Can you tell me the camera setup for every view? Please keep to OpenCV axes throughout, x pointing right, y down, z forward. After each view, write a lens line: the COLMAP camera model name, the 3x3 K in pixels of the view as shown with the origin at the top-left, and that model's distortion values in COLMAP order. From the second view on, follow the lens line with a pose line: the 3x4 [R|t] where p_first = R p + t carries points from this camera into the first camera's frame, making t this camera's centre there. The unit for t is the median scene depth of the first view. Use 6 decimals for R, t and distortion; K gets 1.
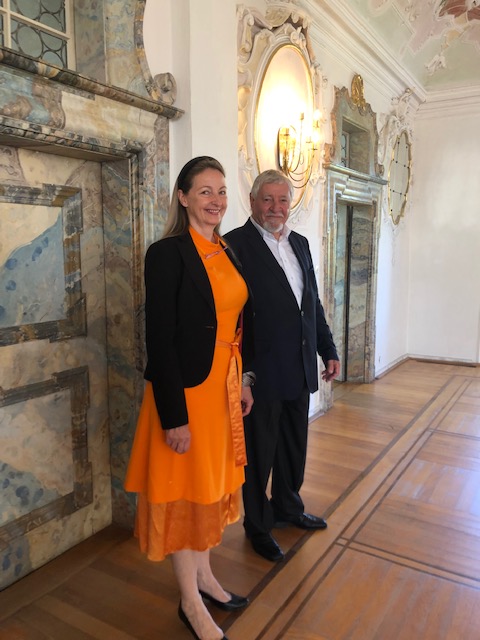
lens RADIAL K [[527.4, 0, 240.0], [0, 527.4, 320.0], [0, 0, 1]] dist [0.015841, -0.002811]
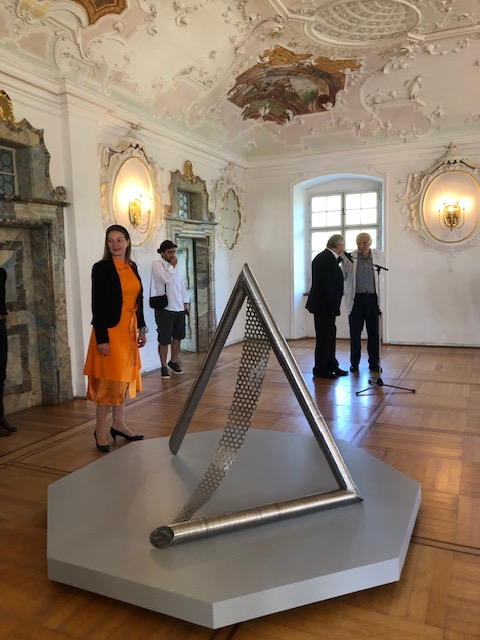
lens RADIAL K [[536.4, 0, 240.0], [0, 536.4, 320.0], [0, 0, 1]] dist [0.123897, -0.339471]
pose [[0.991458, -0.041693, 0.123587, 0.167592], [0.046597, 0.998226, -0.037059, 0.111471], [-0.121822, 0.042501, 0.991642, -0.731537]]
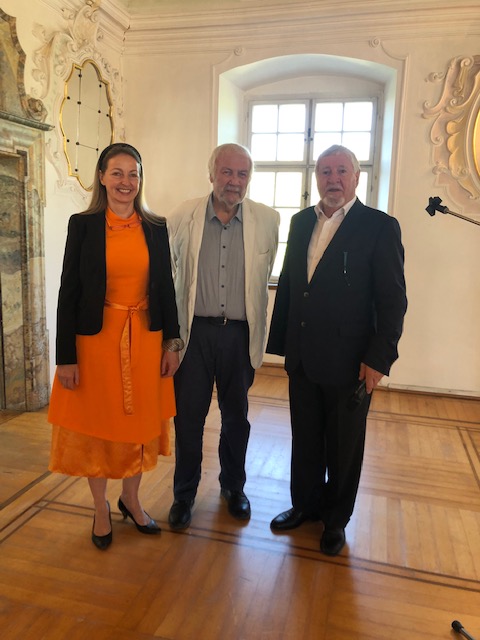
lens RADIAL K [[527.4, 0, 240.0], [0, 527.4, 320.0], [0, 0, 1]] dist [0.015841, -0.002811]
pose [[0.959762, -0.024810, 0.279716, 0.394954], [0.013141, 0.998966, 0.043514, -0.038896], [-0.280506, -0.038088, 0.959096, 0.303350]]
